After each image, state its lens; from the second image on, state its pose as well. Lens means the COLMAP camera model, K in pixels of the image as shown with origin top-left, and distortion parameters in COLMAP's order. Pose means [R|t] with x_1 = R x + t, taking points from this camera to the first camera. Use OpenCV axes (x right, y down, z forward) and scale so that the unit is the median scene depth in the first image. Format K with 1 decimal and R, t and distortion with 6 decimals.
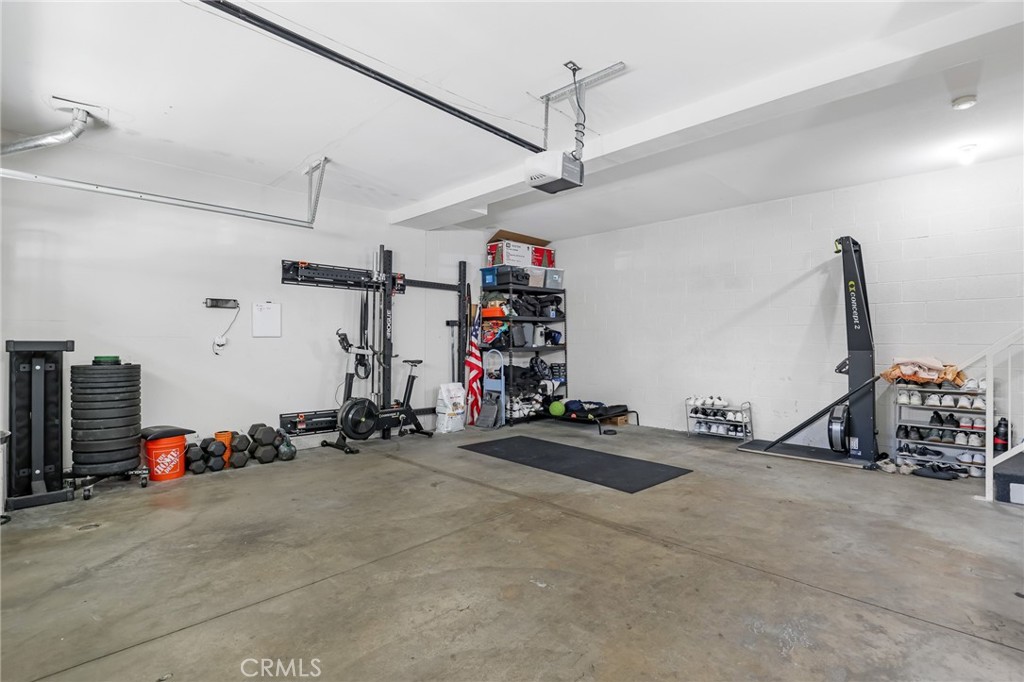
lens RADIAL K [[488.6, 0, 520.6], [0, 488.6, 341.9], [0, 0, 1]] dist [-0.026104, 0.002236]
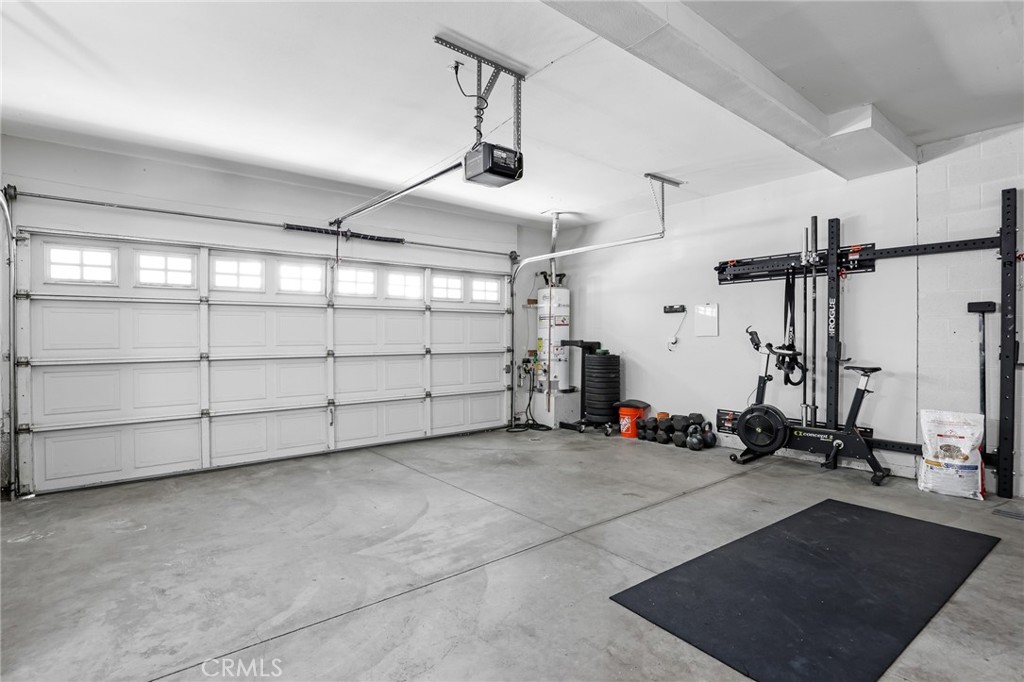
lens RADIAL K [[488.6, 0, 521.1], [0, 488.6, 341.8], [0, 0, 1]] dist [-0.026104, 0.002236]
pose [[-0.117440, 0.007439, -0.993052, 0.746645], [0.007983, 0.999947, 0.006547, -0.009141], [0.993048, -0.007159, -0.117493, 0.863887]]
